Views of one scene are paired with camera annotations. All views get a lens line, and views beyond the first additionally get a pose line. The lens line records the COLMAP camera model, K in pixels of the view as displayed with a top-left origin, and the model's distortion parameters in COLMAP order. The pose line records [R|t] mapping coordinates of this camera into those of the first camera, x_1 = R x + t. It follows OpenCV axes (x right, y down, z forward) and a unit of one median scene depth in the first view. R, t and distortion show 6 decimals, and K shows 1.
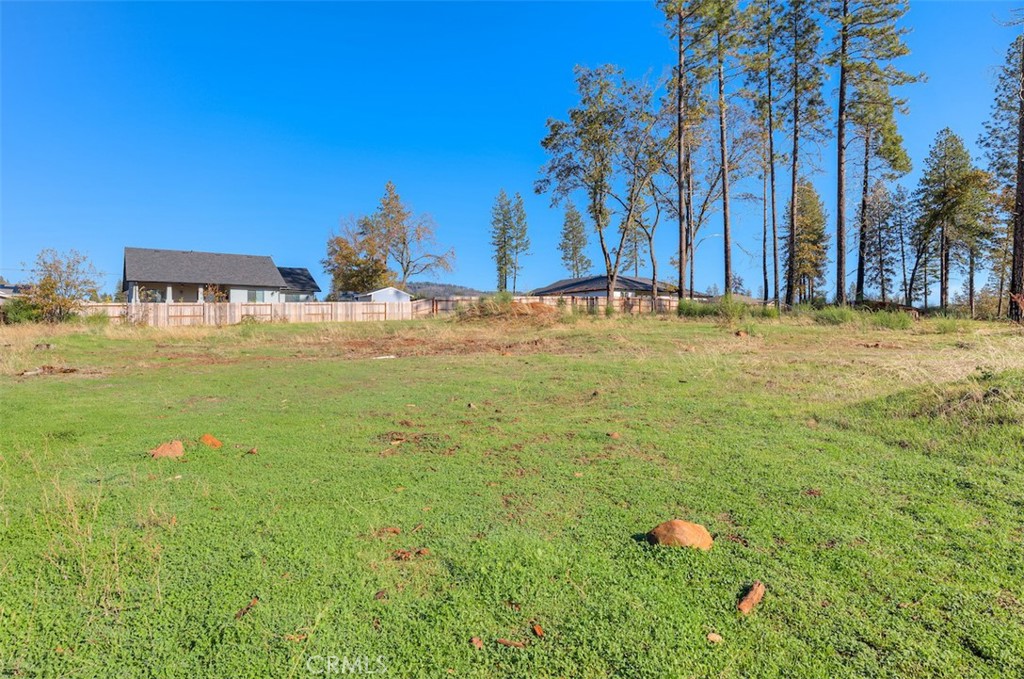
lens RADIAL K [[630.0, 0, 515.3], [0, 630.0, 327.2], [0, 0, 1]] dist [-0.001197, 0.000212]
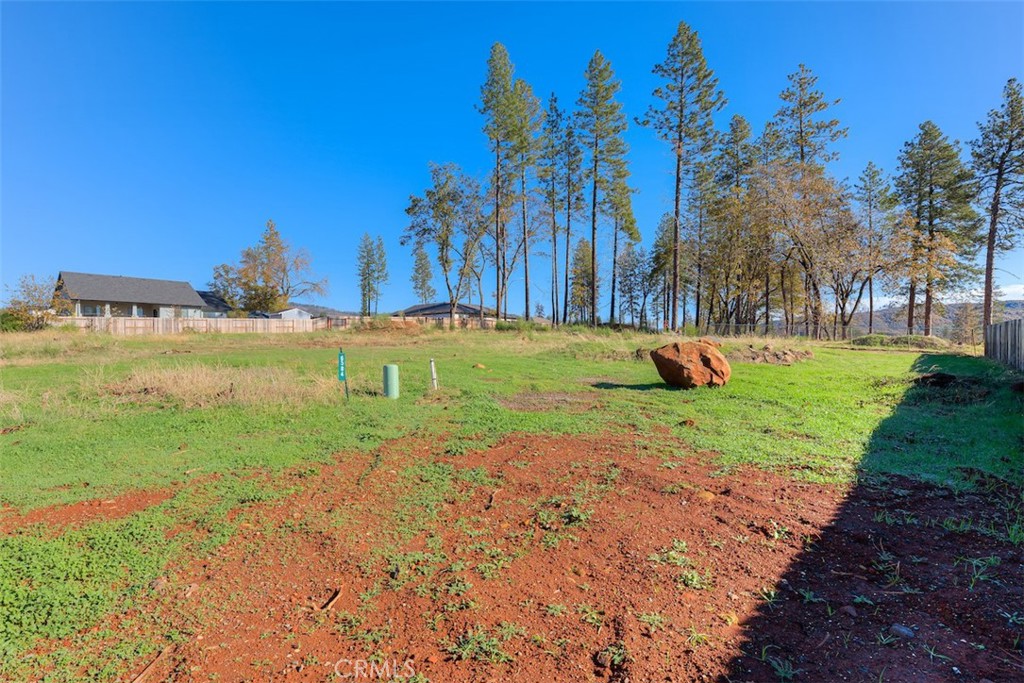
lens RADIAL K [[529.4, 0, 512.0], [0, 529.4, 341.5], [0, 0, 1]] dist [-0.020505, 0.000097]
pose [[0.963412, 0.004229, 0.267991, -0.047001], [-0.003447, 0.999988, -0.003387, 0.011155], [-0.268002, 0.002339, 0.963415, -0.235905]]
